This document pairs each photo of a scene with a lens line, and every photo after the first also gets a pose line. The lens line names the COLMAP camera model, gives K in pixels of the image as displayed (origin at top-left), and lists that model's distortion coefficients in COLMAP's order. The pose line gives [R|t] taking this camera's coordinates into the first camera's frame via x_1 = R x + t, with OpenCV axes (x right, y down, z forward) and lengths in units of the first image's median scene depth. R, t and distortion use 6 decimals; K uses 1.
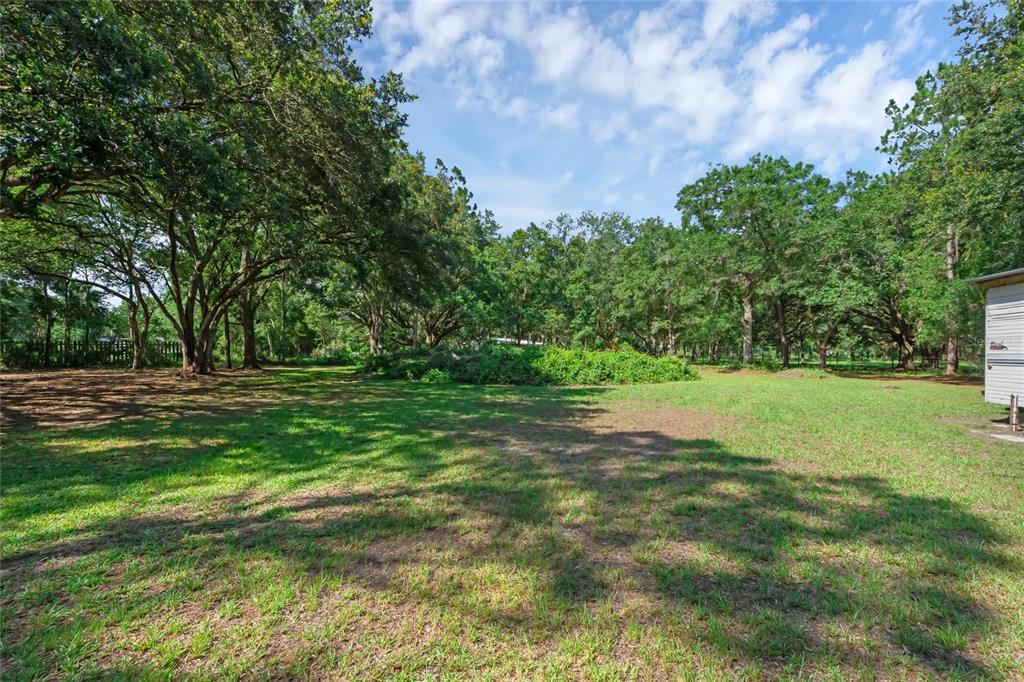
lens RADIAL K [[466.5, 0, 512.0], [0, 466.5, 341.0], [0, 0, 1]] dist [-0.002409, 0.000189]
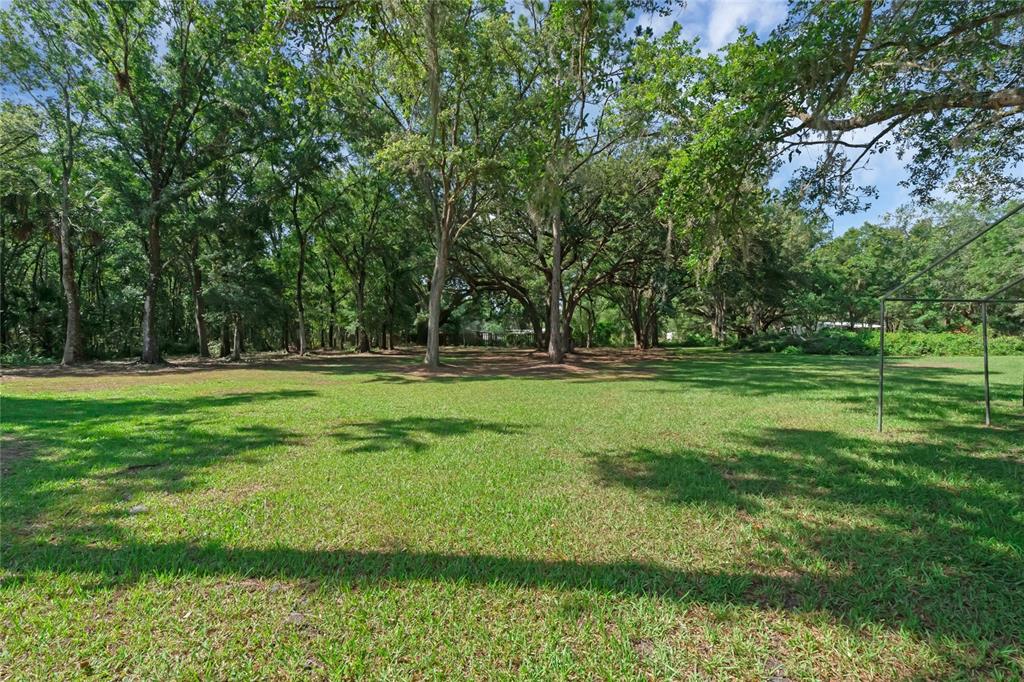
lens RADIAL K [[460.1, 0, 512.0], [0, 460.1, 341.0], [0, 0, 1]] dist [0.000939, 0.000183]
pose [[0.814181, -0.006760, -0.580572, -0.009964], [0.024601, 0.999436, 0.022863, -0.009329], [0.580090, -0.032897, 0.813888, -0.424455]]
